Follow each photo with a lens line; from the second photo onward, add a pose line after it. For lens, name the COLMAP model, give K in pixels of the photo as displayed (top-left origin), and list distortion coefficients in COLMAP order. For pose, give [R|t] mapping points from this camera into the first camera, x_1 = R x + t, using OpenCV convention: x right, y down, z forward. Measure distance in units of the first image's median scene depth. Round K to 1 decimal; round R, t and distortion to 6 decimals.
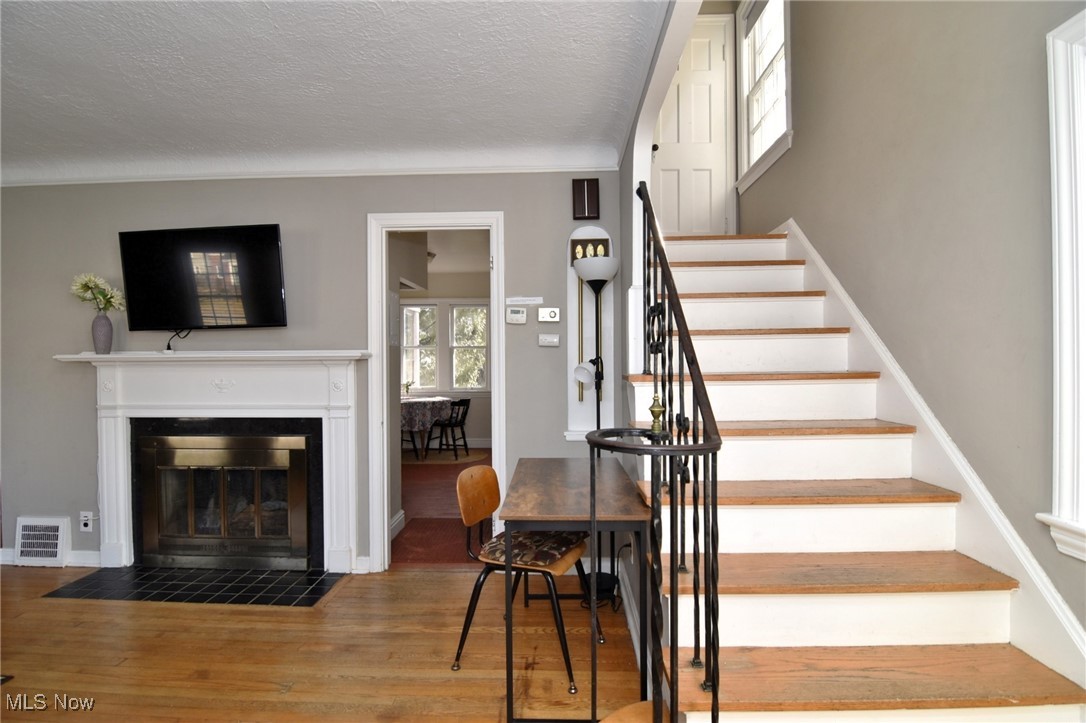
lens RADIAL K [[521.3, 0, 543.1], [0, 521.3, 365.7], [0, 0, 1]] dist [-0.004619, -0.001550]
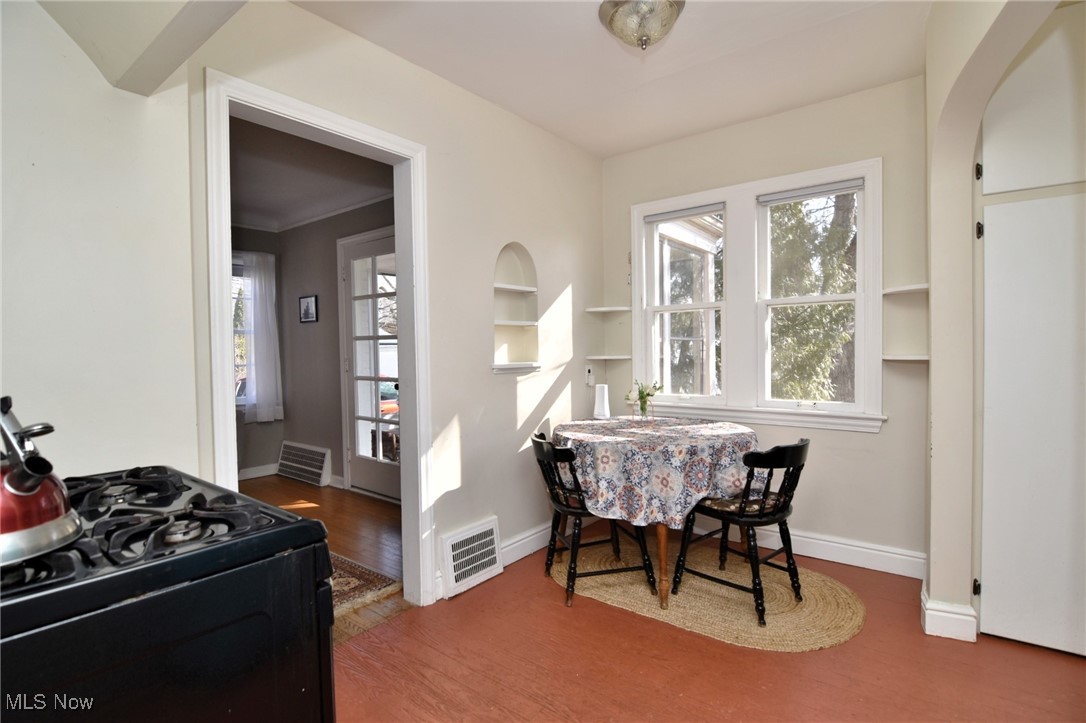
lens RADIAL K [[521.3, 0, 541.7], [0, 521.3, 361.0], [0, 0, 1]] dist [-0.004619, -0.001550]
pose [[0.807082, 0.006702, -0.590402, -0.081641], [0.005100, 0.999819, 0.018322, 0.003125], [0.590418, -0.017799, 0.806902, 0.638343]]
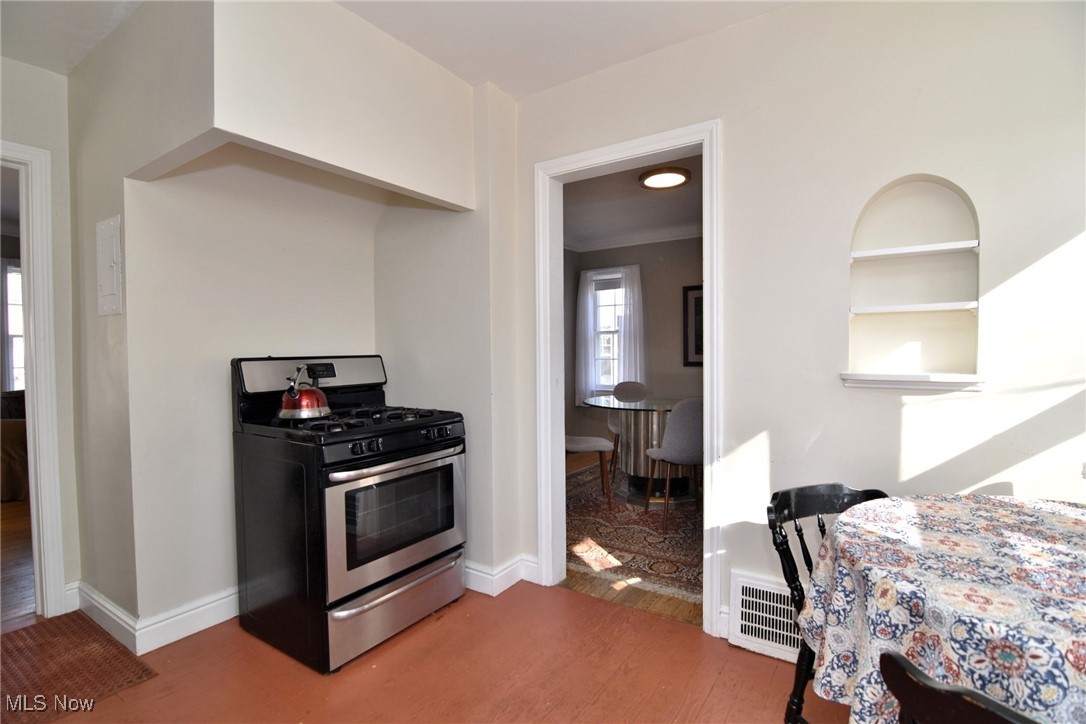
lens RADIAL K [[521.3, 0, 542.8], [0, 521.3, 362.6], [0, 0, 1]] dist [-0.004619, -0.001550]
pose [[-0.526806, 0.028824, -0.849496, -0.030222], [0.003860, 0.999496, 0.031519, -0.001902], [0.849977, 0.013325, -0.526652, 0.965748]]
